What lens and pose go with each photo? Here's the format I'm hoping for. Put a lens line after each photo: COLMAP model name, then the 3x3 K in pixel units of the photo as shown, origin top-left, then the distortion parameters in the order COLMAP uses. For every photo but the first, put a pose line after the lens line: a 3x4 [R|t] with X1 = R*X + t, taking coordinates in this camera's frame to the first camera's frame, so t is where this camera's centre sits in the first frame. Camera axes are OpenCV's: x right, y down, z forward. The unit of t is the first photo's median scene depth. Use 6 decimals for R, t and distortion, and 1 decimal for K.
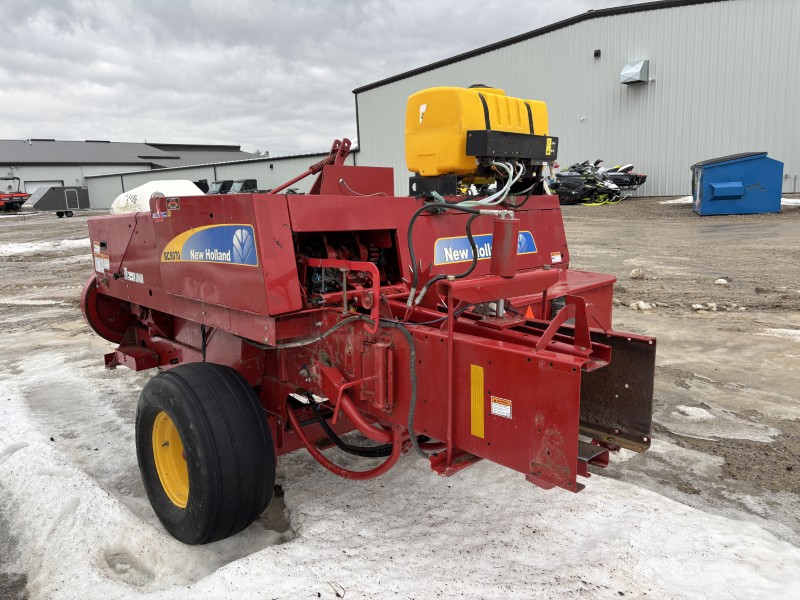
lens RADIAL K [[597.3, 0, 400.1], [0, 597.3, 299.7], [0, 0, 1]] dist [0.025207, -0.004322]
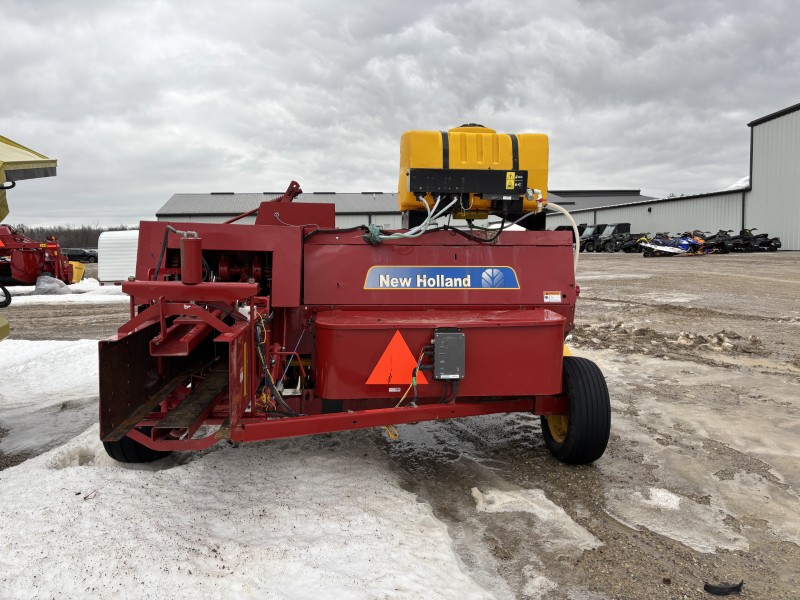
lens RADIAL K [[597.3, 0, 404.4], [0, 597.3, 298.3], [0, 0, 1]] dist [0.025207, -0.004322]
pose [[0.801942, 0.075171, -0.592653, 0.710602], [-0.119113, 0.992252, -0.035322, -0.009312], [0.585406, 0.098919, 0.804683, 0.131784]]
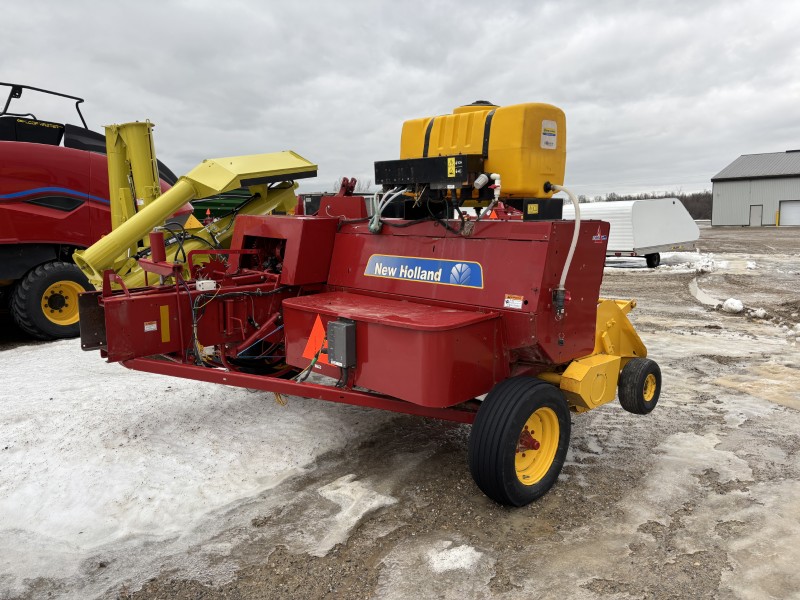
lens RADIAL K [[597.3, 0, 399.1], [0, 597.3, 297.6], [0, 0, 1]] dist [0.025207, -0.004322]
pose [[0.033111, 0.162146, -0.986211, 1.156050], [-0.166362, 0.973880, 0.154533, -0.193869], [0.985509, 0.158952, 0.059221, 0.911754]]
